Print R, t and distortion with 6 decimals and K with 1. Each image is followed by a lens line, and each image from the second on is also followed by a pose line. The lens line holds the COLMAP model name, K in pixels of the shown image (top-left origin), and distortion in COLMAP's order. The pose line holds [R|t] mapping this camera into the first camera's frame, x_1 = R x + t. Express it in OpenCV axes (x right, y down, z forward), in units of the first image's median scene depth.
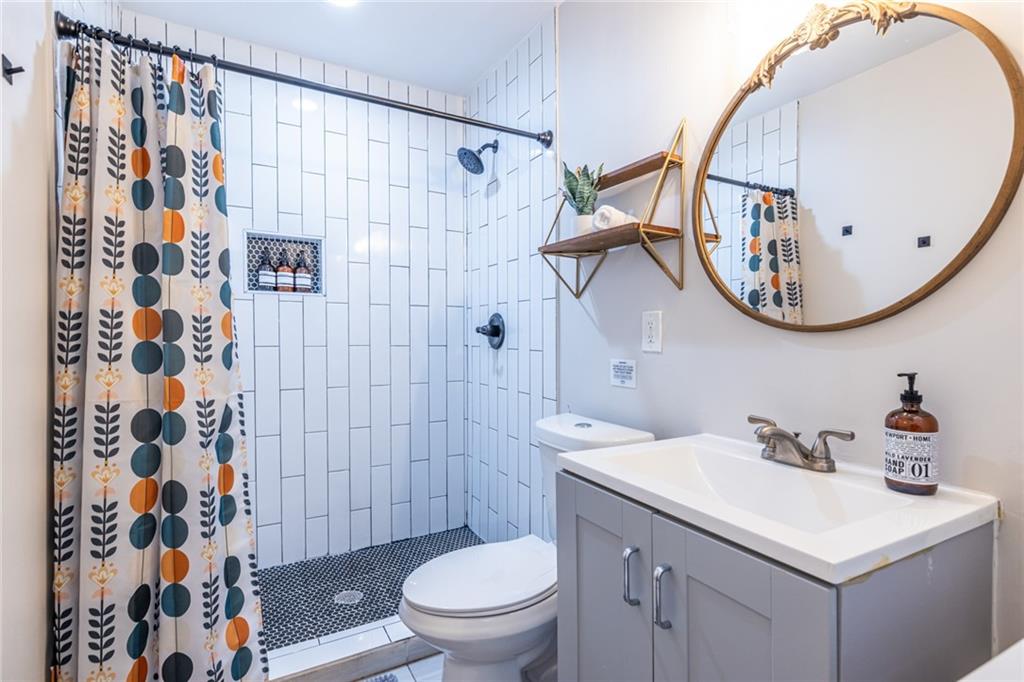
lens RADIAL K [[507.9, 0, 513.4], [0, 507.9, 377.8], [0, 0, 1]] dist [-0.002014, 0.000076]
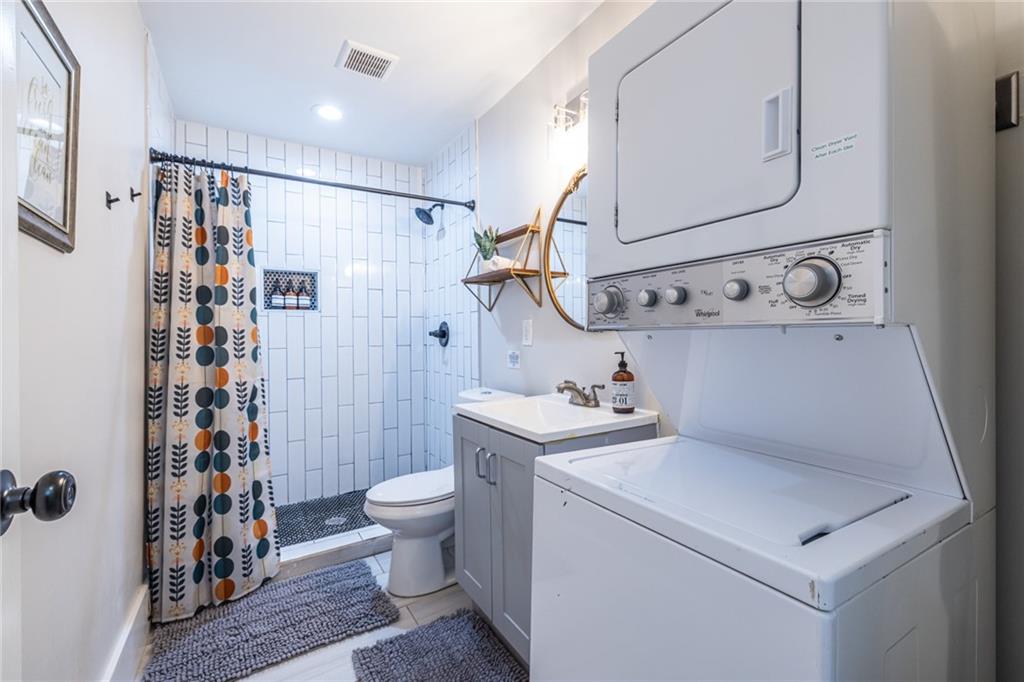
lens RADIAL K [[434.2, 0, 516.2], [0, 434.2, 345.4], [0, 0, 1]] dist [-0.001144, -0.000156]
pose [[0.997828, -0.023940, 0.061367, 0.177140], [0.027669, 0.997776, -0.060642, 0.035876], [-0.059779, 0.062208, 0.996271, -0.418033]]
